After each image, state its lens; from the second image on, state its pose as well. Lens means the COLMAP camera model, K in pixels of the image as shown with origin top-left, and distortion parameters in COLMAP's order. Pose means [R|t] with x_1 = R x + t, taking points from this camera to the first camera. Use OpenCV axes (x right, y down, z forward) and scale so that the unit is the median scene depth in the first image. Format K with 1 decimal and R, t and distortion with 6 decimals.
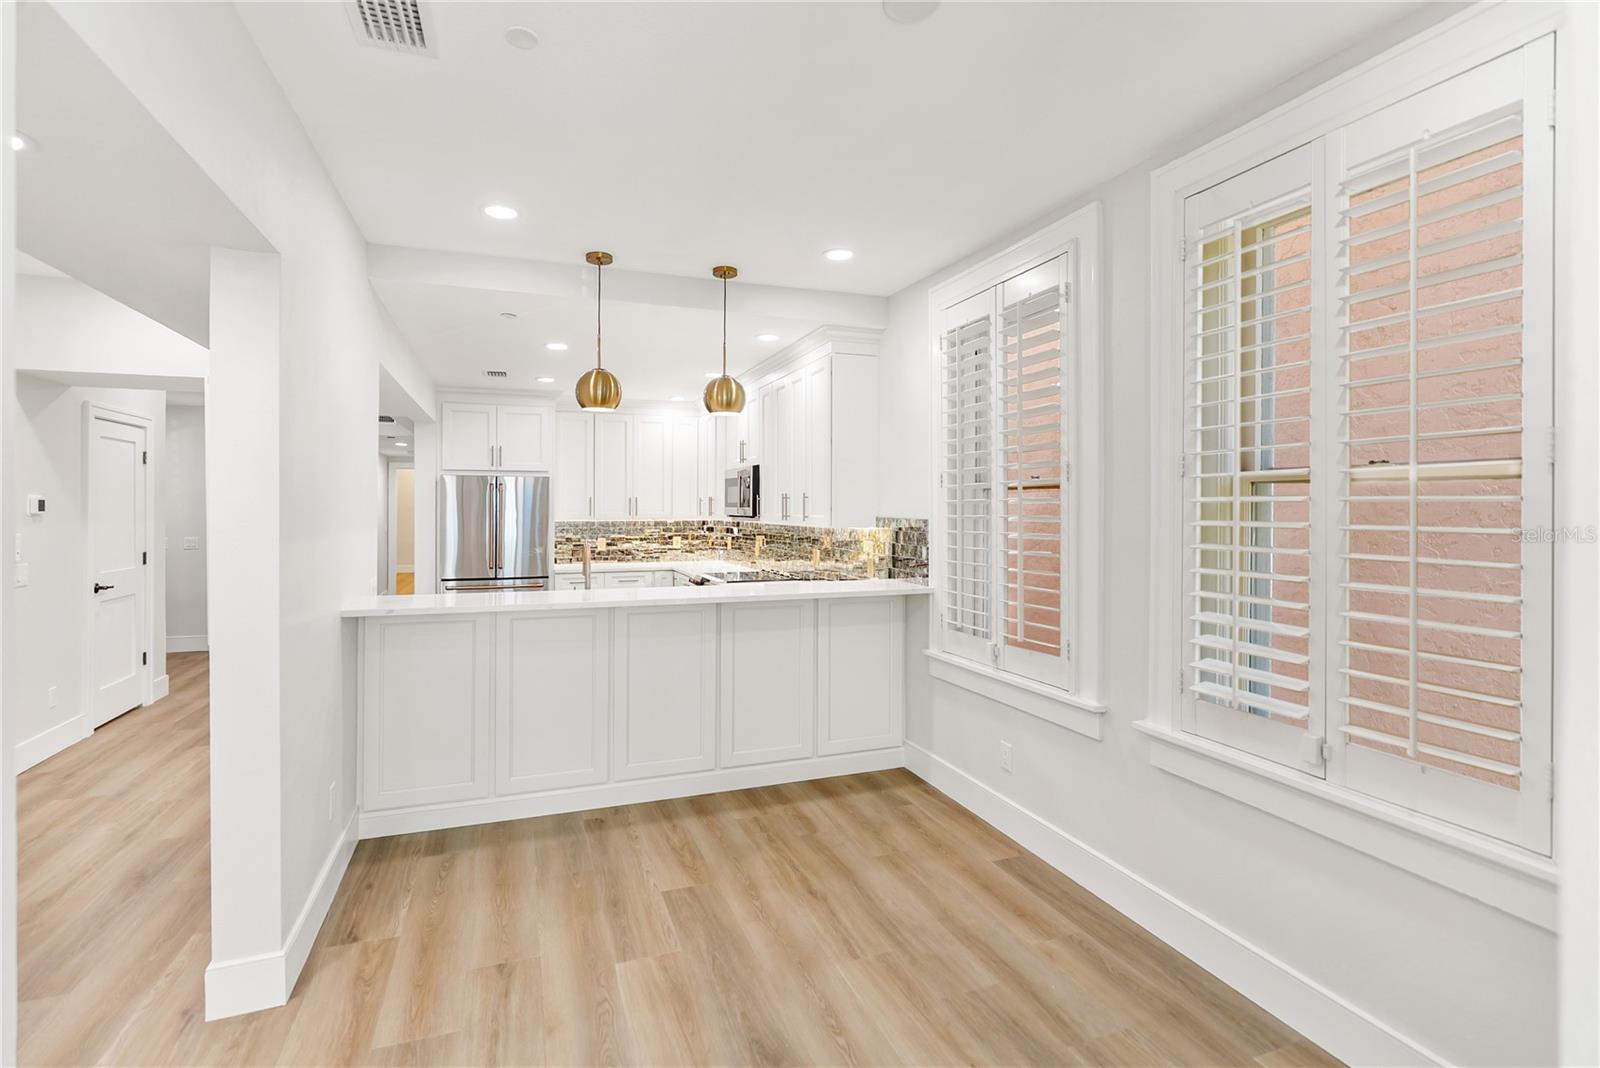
lens RADIAL K [[745.9, 0, 797.1], [0, 745.9, 509.9], [0, 0, 1]] dist [-0.012146, 0.003382]
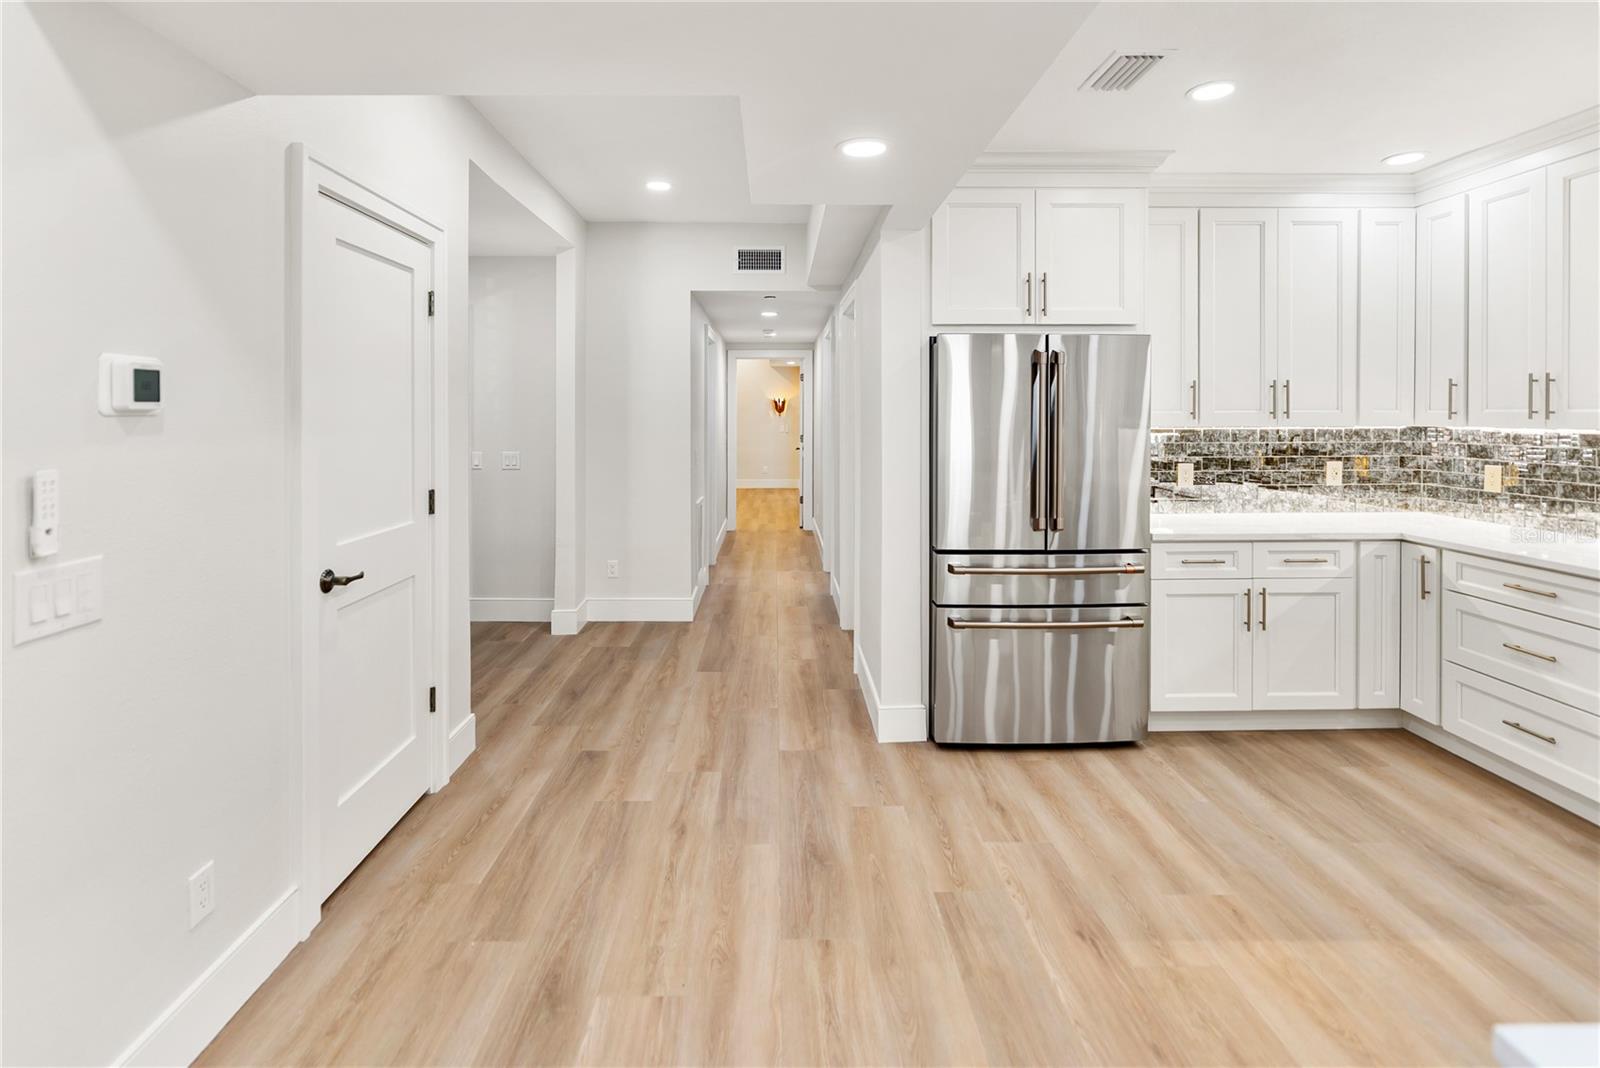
lens RADIAL K [[745.9, 0, 780.2], [0, 745.9, 427.8], [0, 0, 1]] dist [-0.012146, 0.003382]
pose [[0.940484, 0.004979, -0.339801, -0.733783], [0.000793, 0.999858, 0.016844, 0.010033], [0.339836, -0.016111, 0.940347, 0.914147]]
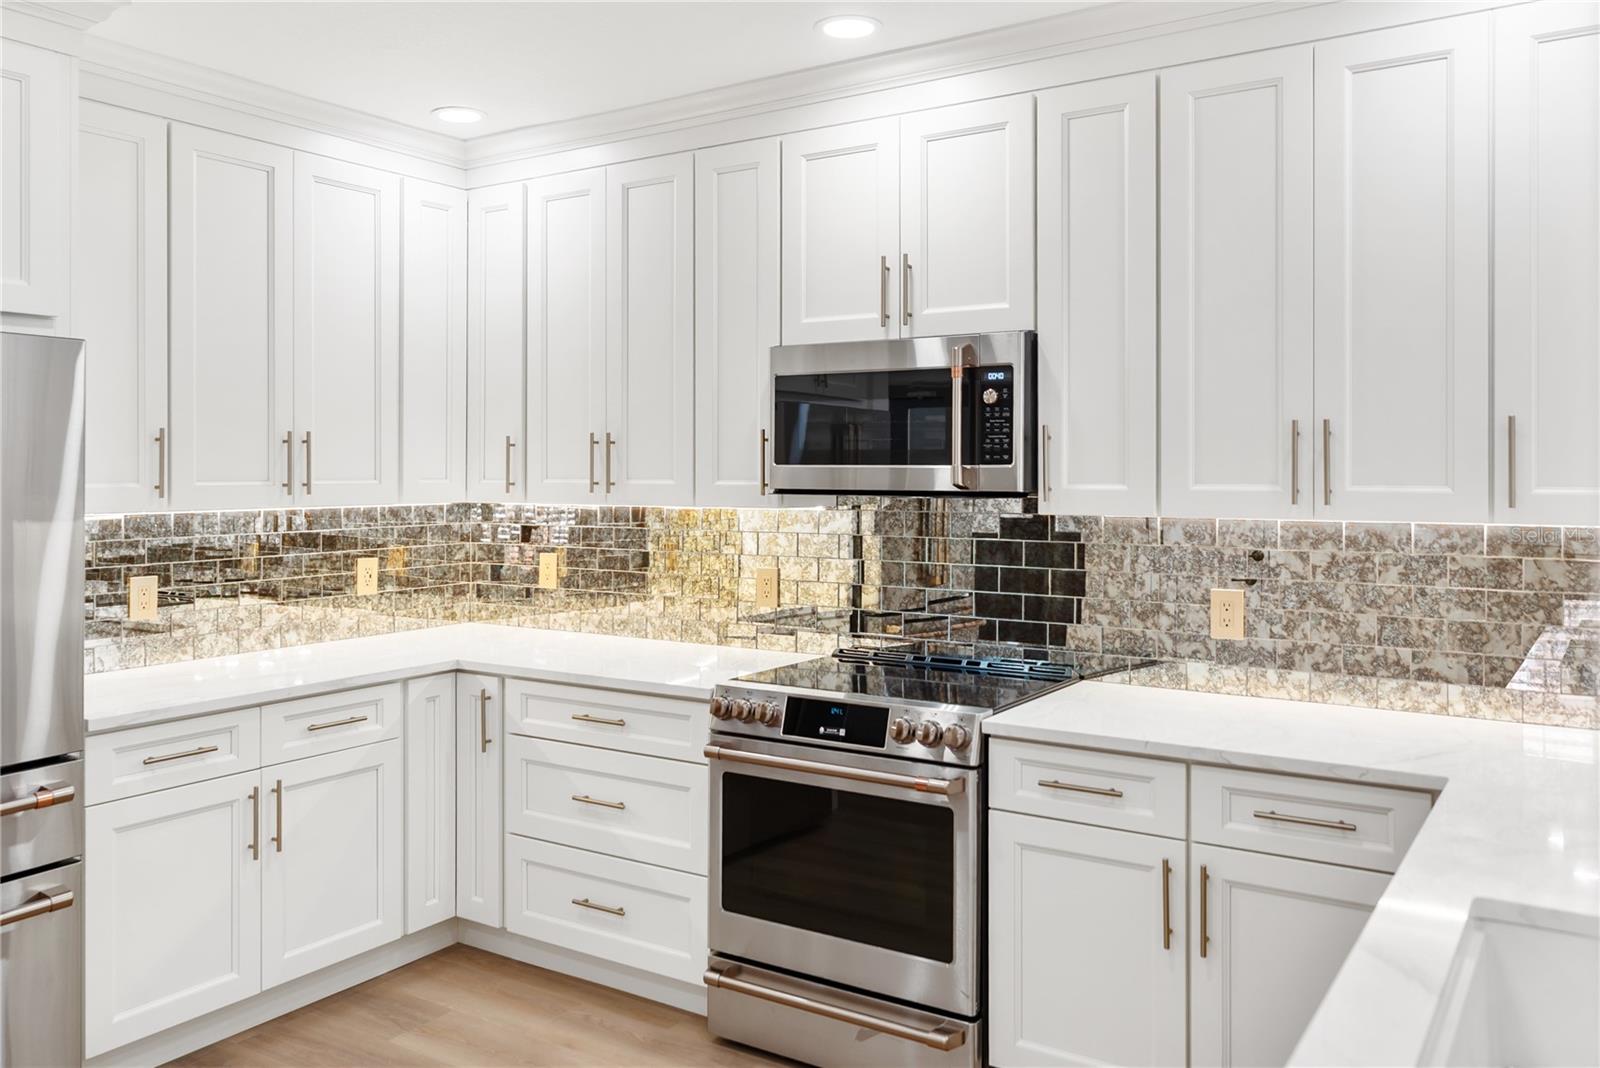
lens RADIAL K [[1273.1, 0, 779.3], [0, 1273.1, 461.8], [0, 0, 1]] dist [-0.005484, 0.000209]
pose [[0.809163, 0.004451, 0.587568, -0.734189], [0.002140, 0.999942, -0.010522, 0.000876], [-0.587581, 0.009771, 0.809107, 1.002041]]
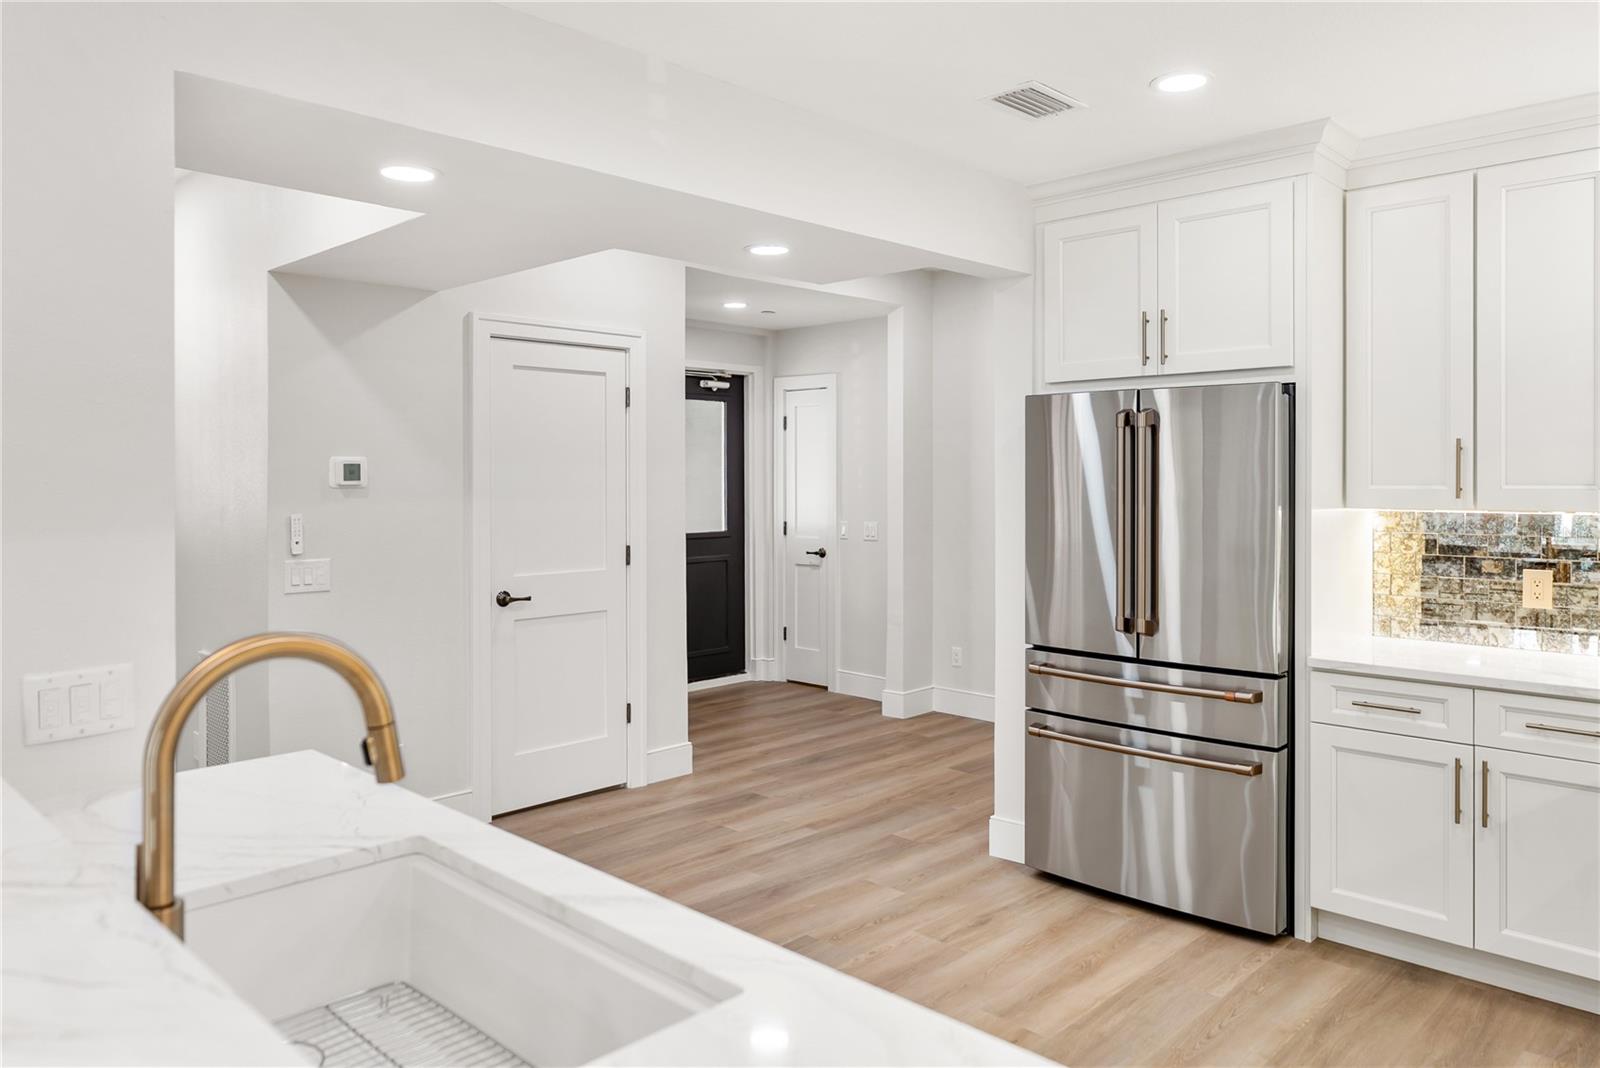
lens RADIAL K [[1108.4, 0, 827.6], [0, 1108.4, 499.5], [0, 0, 1]] dist [0.022837, 0.004576]
pose [[0.438843, 0.017070, -0.898402, 0.069349], [-0.000938, 0.999828, 0.018539, 0.000166], [0.898563, -0.007293, 0.438783, 1.114956]]
